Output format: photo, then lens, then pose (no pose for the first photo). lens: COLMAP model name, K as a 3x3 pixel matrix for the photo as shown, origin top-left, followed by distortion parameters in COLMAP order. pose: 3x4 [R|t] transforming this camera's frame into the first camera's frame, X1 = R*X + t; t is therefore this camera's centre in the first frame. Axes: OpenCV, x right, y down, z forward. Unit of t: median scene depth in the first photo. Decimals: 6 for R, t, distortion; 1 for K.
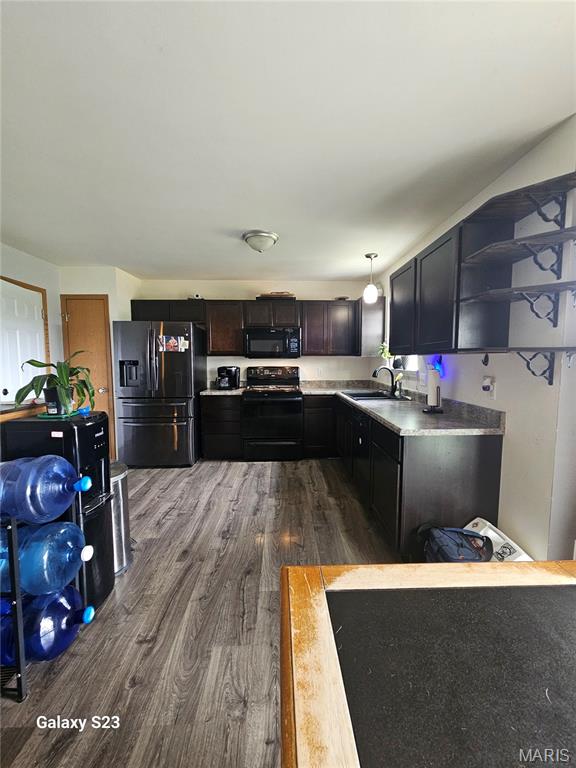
lens RADIAL K [[312.6, 0, 288.9], [0, 312.6, 387.3], [0, 0, 1]] dist [0.002172, -0.000498]
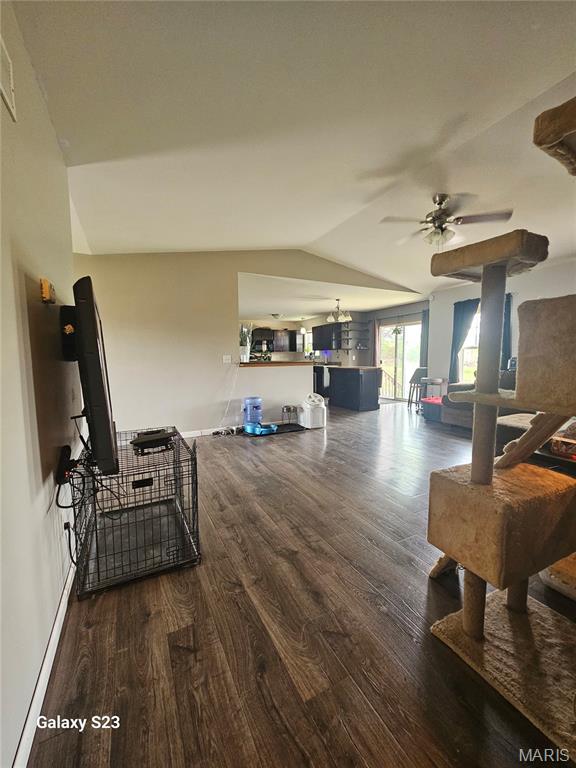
lens RADIAL K [[312.6, 0, 286.6], [0, 312.6, 384.6], [0, 0, 1]] dist [0.002172, -0.000498]
pose [[0.906034, -0.047675, 0.420512, -1.208317], [0.050751, 0.998704, 0.003879, 0.208386], [-0.420152, 0.017826, 0.907279, -1.716303]]
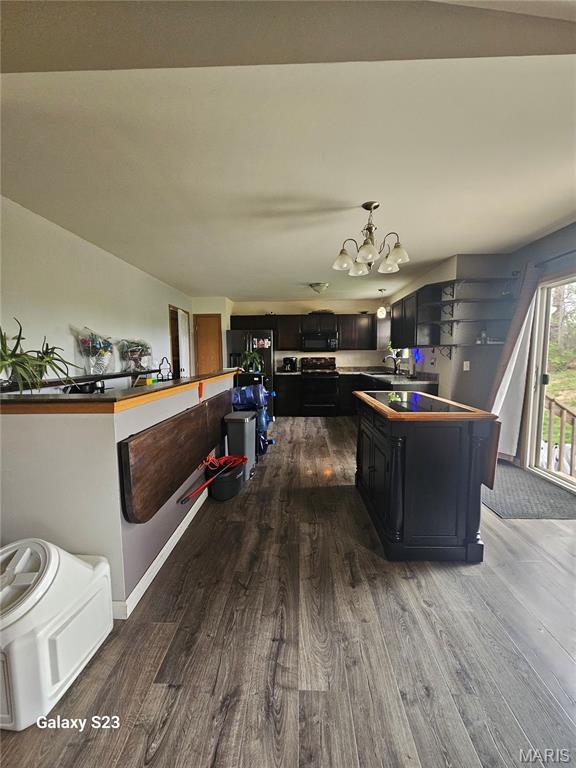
lens RADIAL K [[312.6, 0, 291.5], [0, 312.6, 384.7], [0, 0, 1]] dist [0.002172, -0.000498]
pose [[0.998303, -0.000989, -0.058219, -0.125173], [0.001222, 0.999991, 0.003959, 0.081690], [0.058215, -0.004023, 0.998296, -0.712203]]
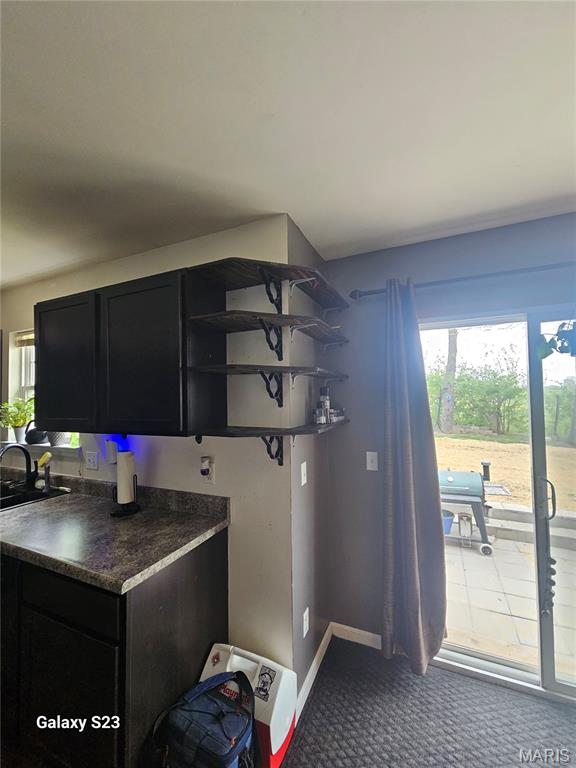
lens RADIAL K [[312.6, 0, 286.8], [0, 312.6, 386.7], [0, 0, 1]] dist [0.002172, -0.000498]
pose [[0.431884, 0.024426, 0.901599, -0.018475], [0.095690, 0.992750, -0.072734, -0.083332], [-0.896839, 0.117687, 0.426415, 0.250779]]
